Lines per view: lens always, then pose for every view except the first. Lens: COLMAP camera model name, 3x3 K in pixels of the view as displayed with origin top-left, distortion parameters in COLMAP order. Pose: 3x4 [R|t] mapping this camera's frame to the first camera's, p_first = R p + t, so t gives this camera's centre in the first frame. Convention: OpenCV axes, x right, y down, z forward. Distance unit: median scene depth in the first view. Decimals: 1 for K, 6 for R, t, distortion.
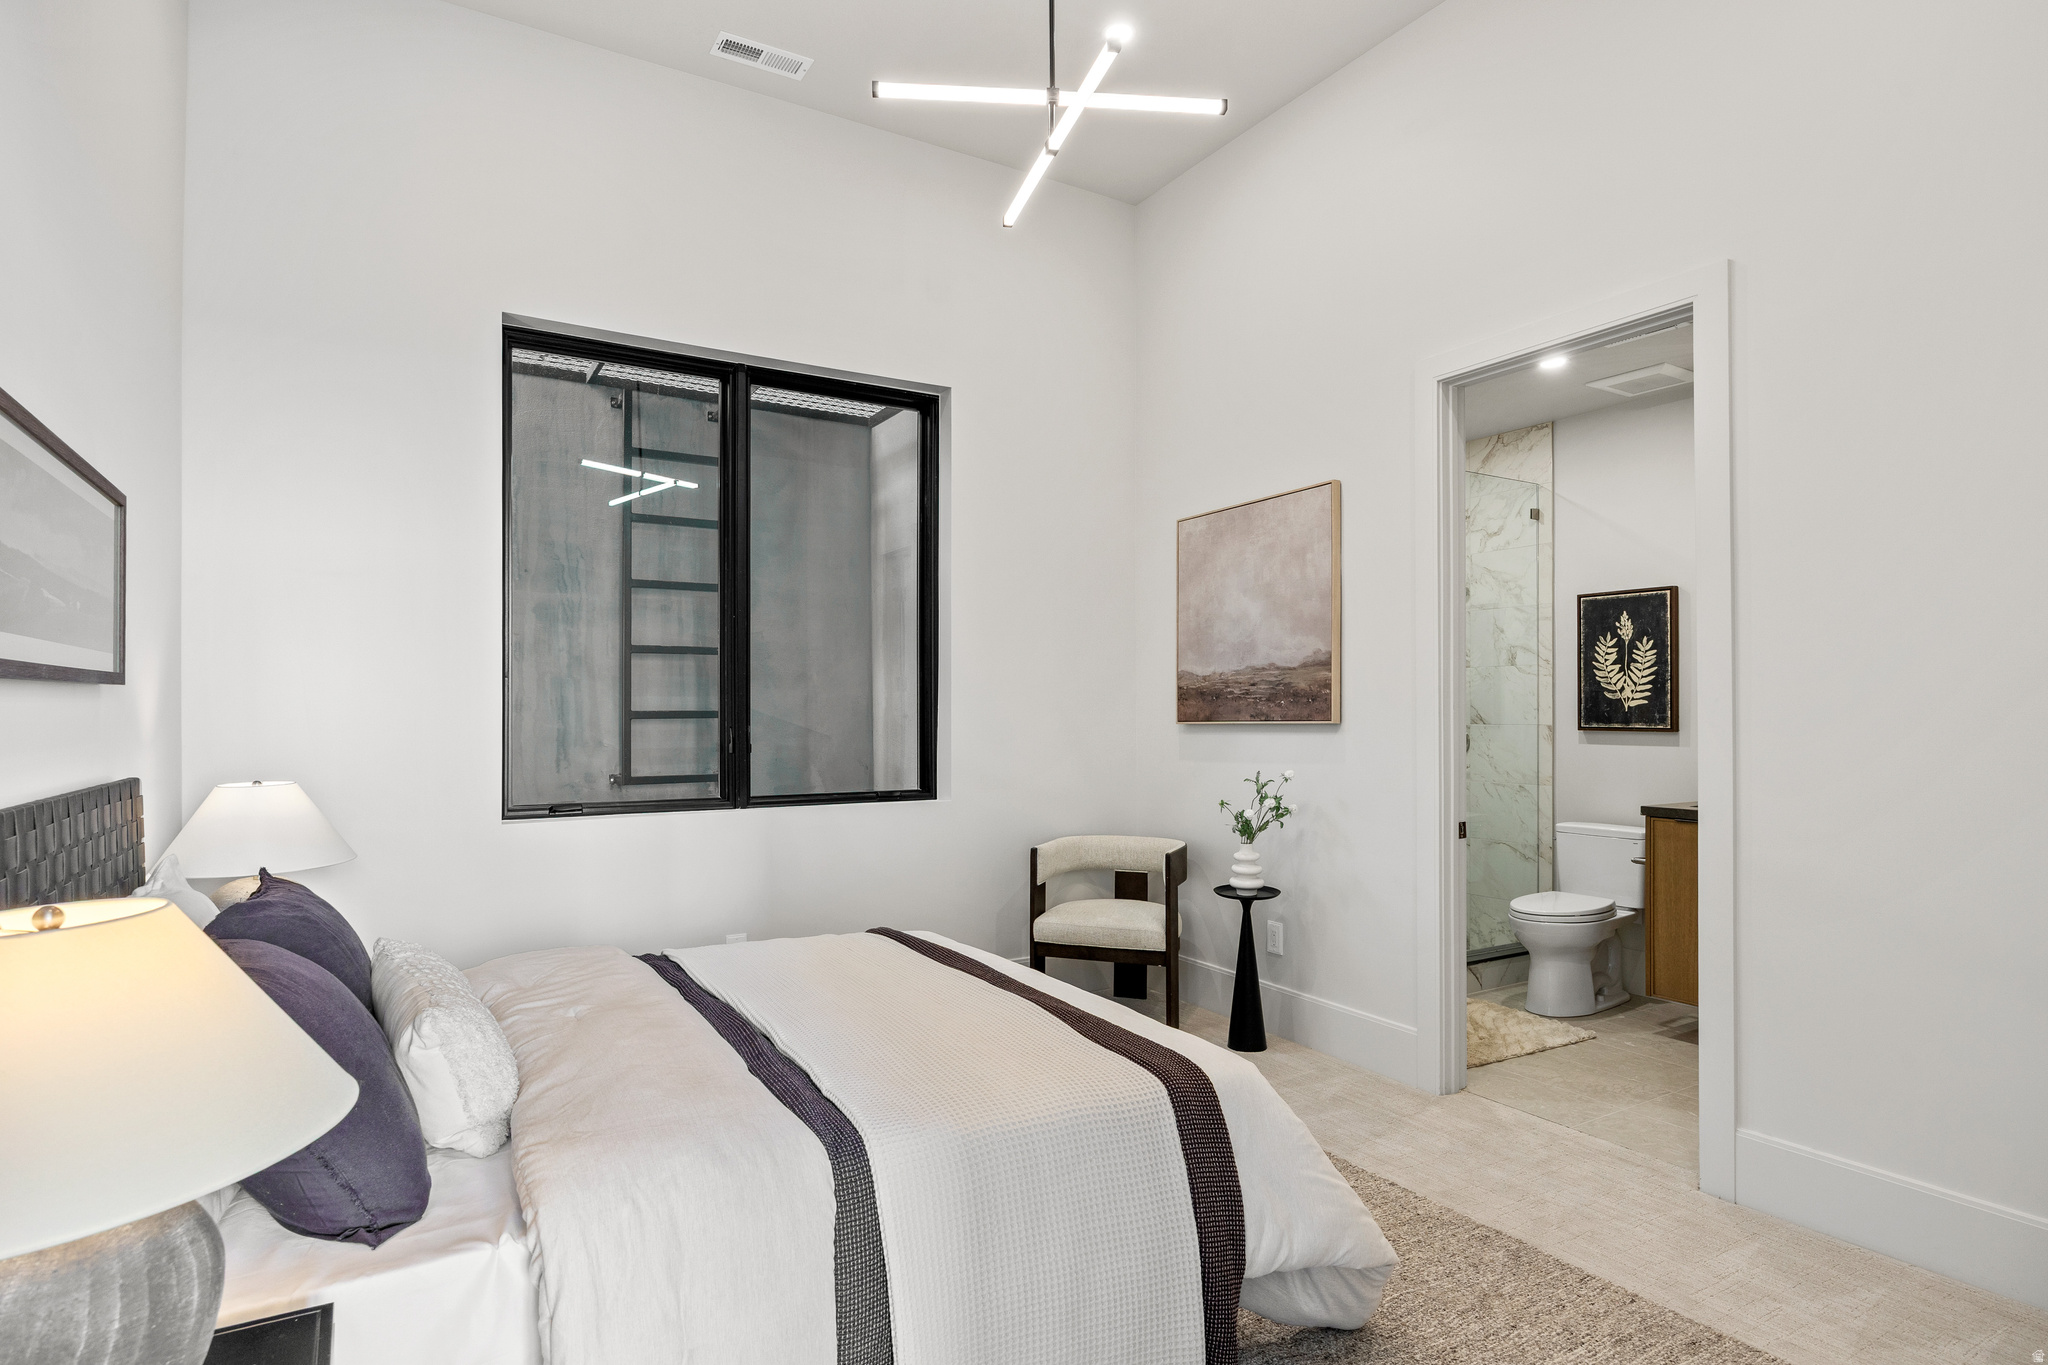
lens RADIAL K [[1070.9, 0, 1010.1], [0, 1070.9, 692.9], [0, 0, 1]] dist [-0.001086, 0.000095]
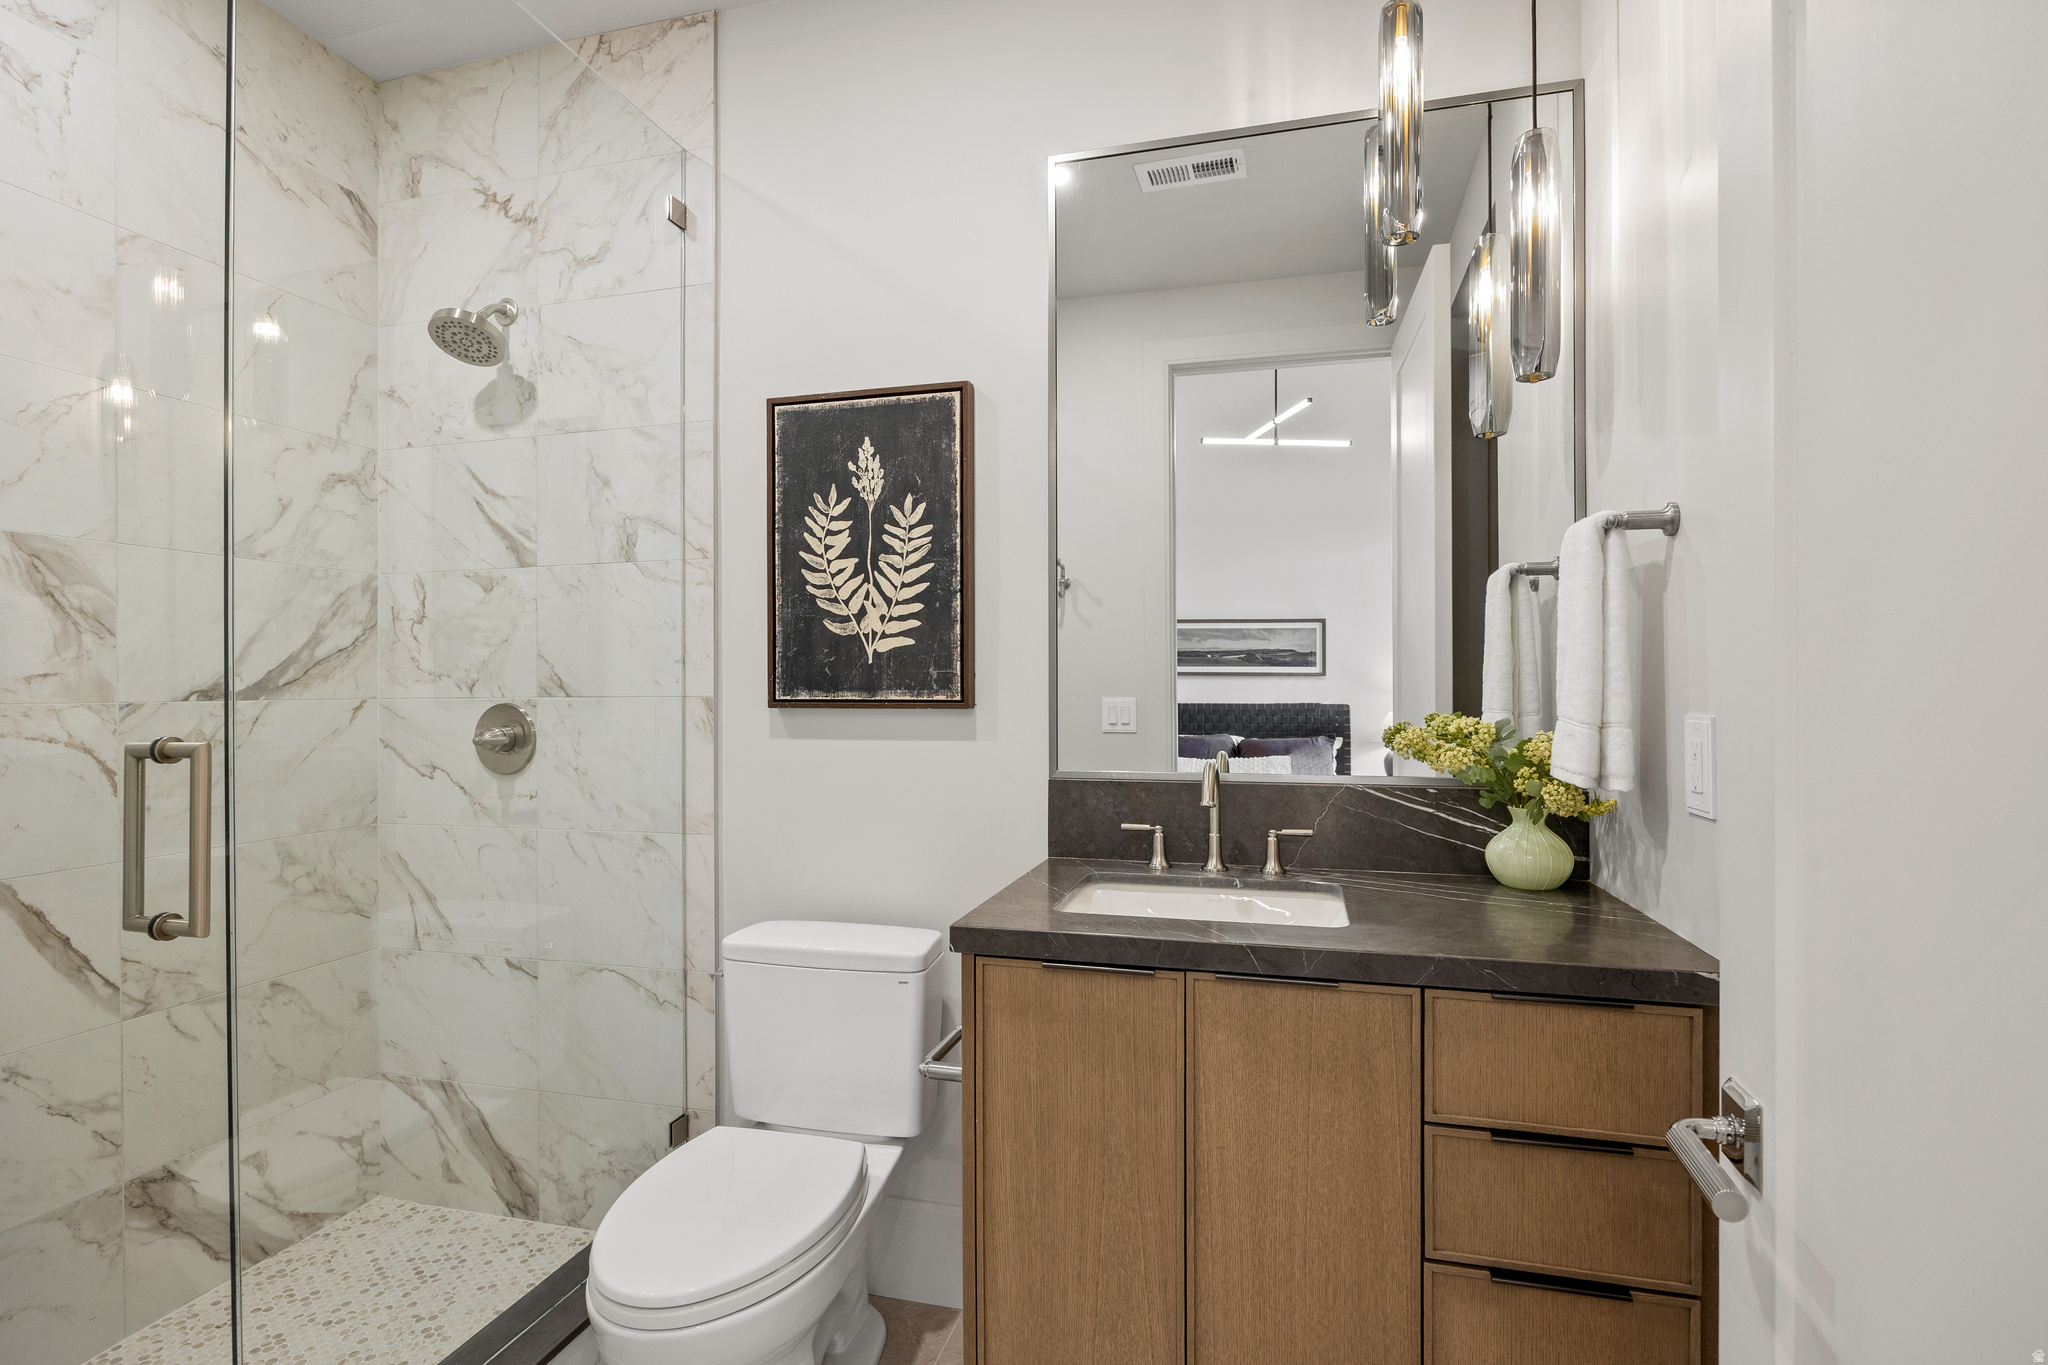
lens RADIAL K [[979.1, 0, 1021.6], [0, 979.1, 683.8], [0, 0, 1]] dist [-0.013951, -0.000283]
pose [[0.715884, -0.008452, 0.698168, 0.333797], [-0.004248, 0.999856, 0.016459, 0.018585], [-0.698206, -0.014748, 0.715745, 0.658361]]
